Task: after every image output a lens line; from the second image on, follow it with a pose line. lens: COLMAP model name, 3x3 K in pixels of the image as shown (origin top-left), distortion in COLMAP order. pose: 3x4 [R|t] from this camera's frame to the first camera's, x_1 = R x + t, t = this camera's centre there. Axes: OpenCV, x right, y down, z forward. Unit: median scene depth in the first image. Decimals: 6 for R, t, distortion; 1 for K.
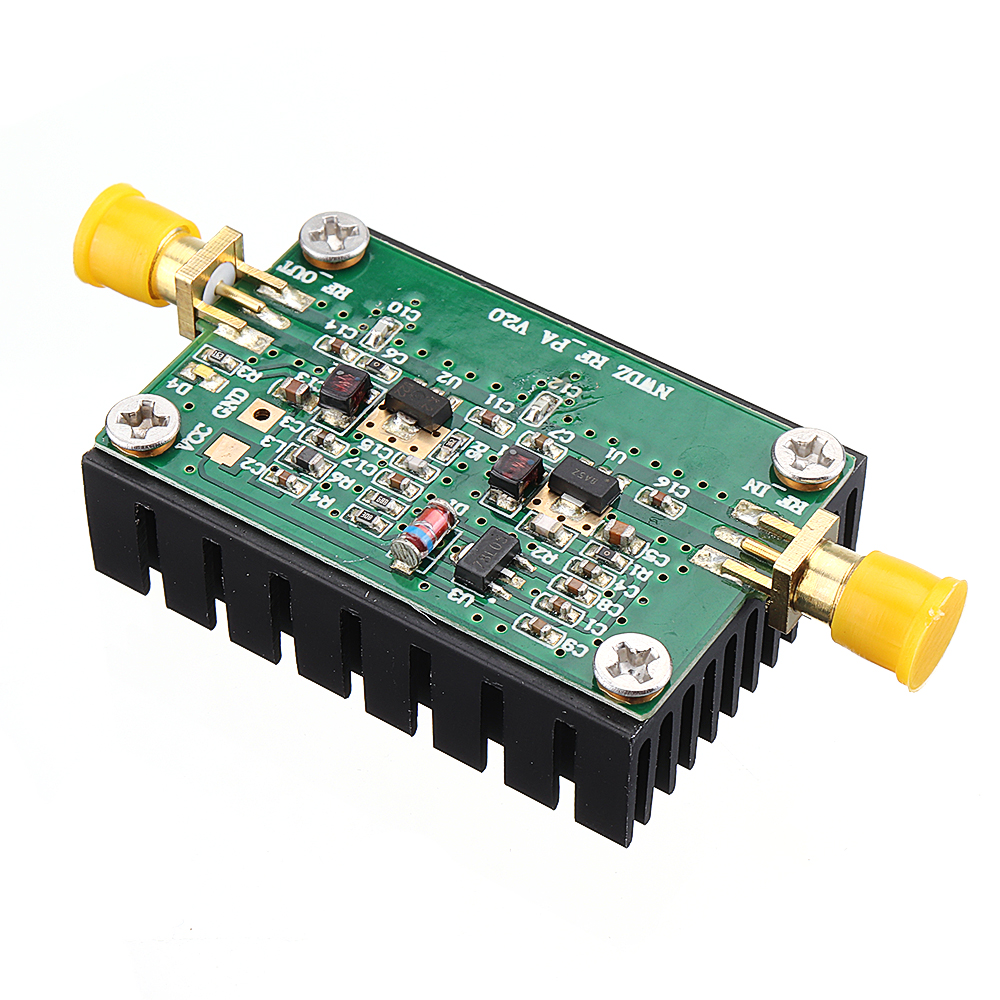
lens RADIAL K [[3763.0, 0, 500.0], [0, 3763.0, 500.0], [0, 0, 1]] dist [-0.053433, -0.985681]
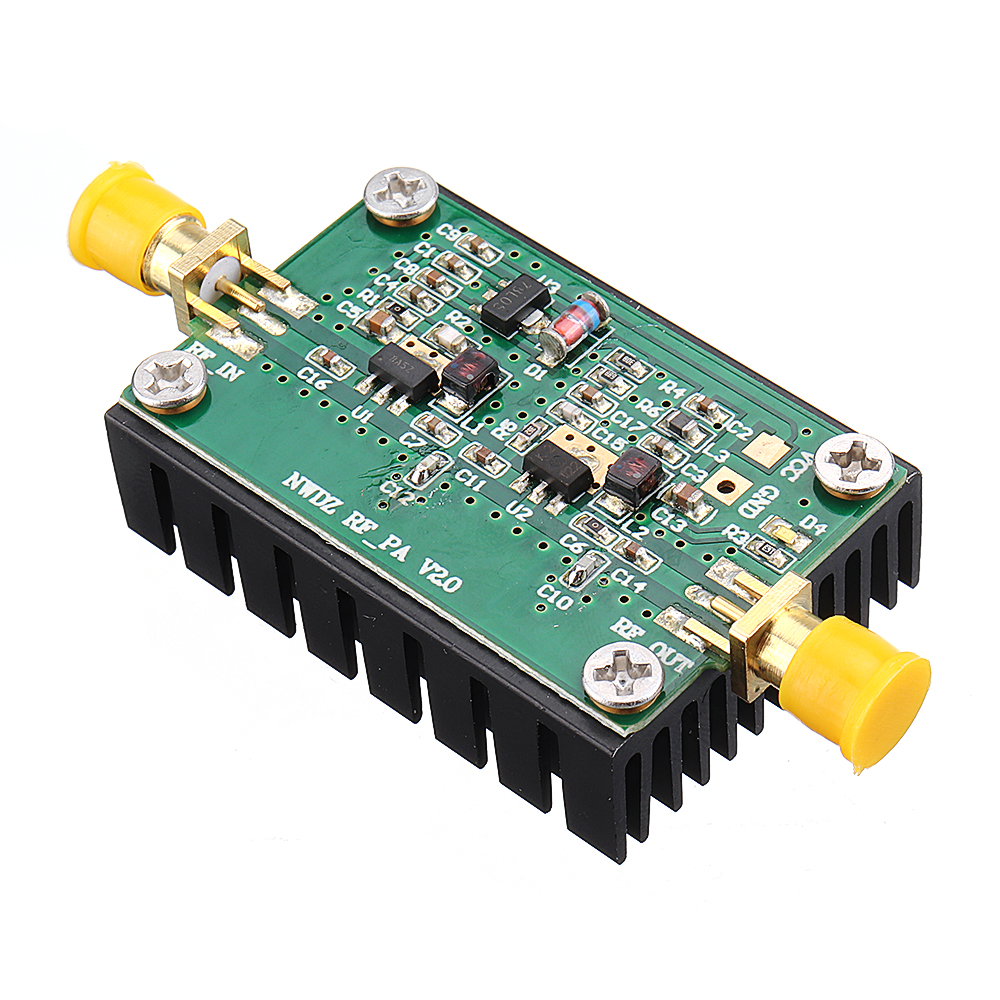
lens RADIAL K [[3763.0, 0, 500.0], [0, 3763.0, 500.0], [0, 0, 1]] dist [-0.053433, -0.985681]
pose [[-0.988240, -0.075008, 0.133248, -0.132680], [0.139132, -0.079610, 0.987069, -0.950683], [-0.063430, 0.994000, 0.089110, 0.928323]]
